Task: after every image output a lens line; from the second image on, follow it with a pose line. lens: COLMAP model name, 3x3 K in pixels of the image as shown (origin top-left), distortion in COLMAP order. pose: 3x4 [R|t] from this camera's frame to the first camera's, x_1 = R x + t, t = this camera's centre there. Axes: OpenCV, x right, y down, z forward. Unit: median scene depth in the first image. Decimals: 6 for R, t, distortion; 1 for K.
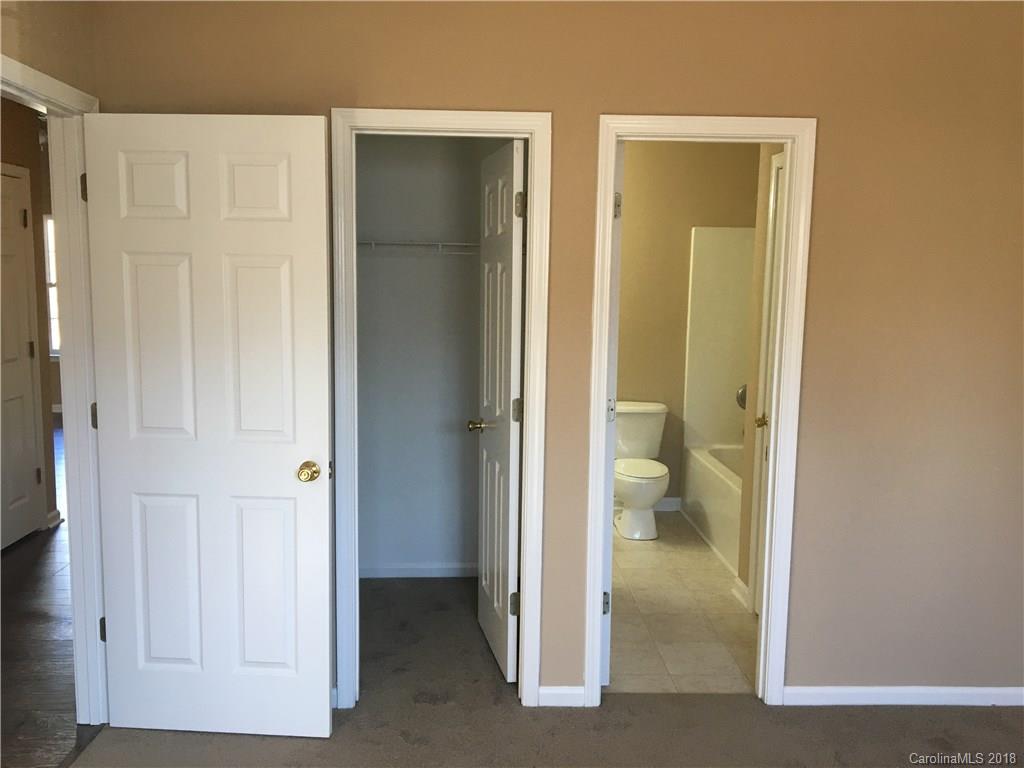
lens RADIAL K [[871.2, 0, 508.0], [0, 871.2, 385.1], [0, 0, 1]] dist [0.038266, -0.019213]
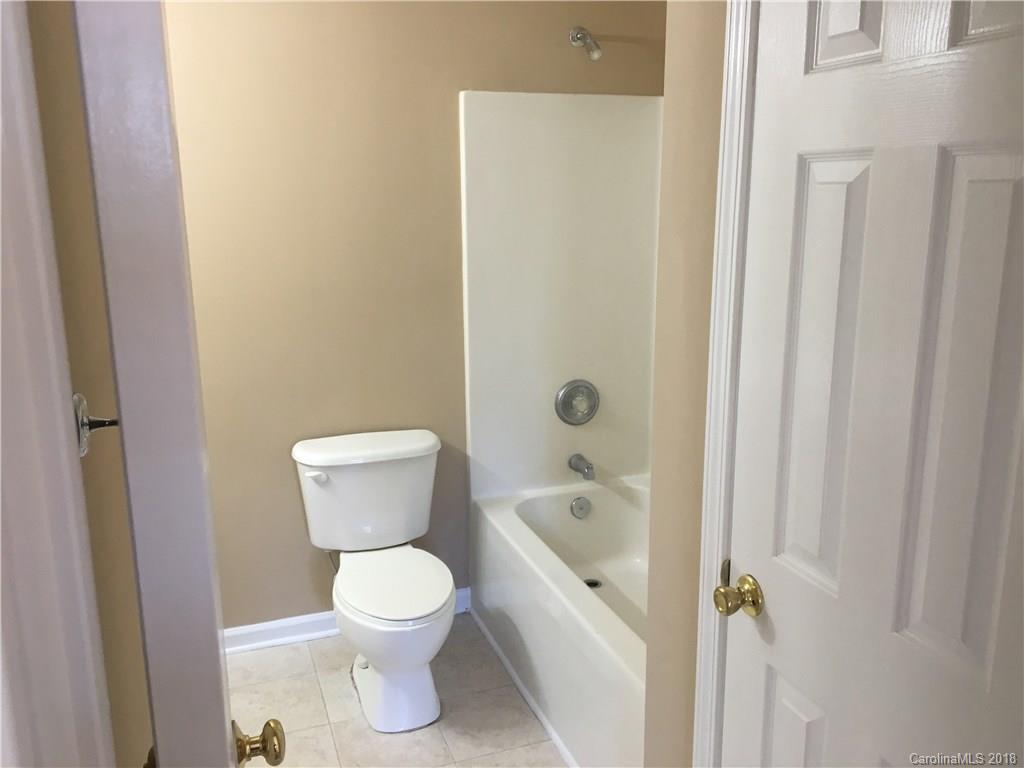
lens RADIAL K [[871.2, 0, 512.8], [0, 871.2, 387.2], [0, 0, 1]] dist [0.038266, -0.019213]
pose [[0.951982, -0.090200, 0.292564, 0.073671], [0.053961, 0.990088, 0.129667, -0.073392], [-0.301360, -0.107653, 0.947414, 0.489916]]
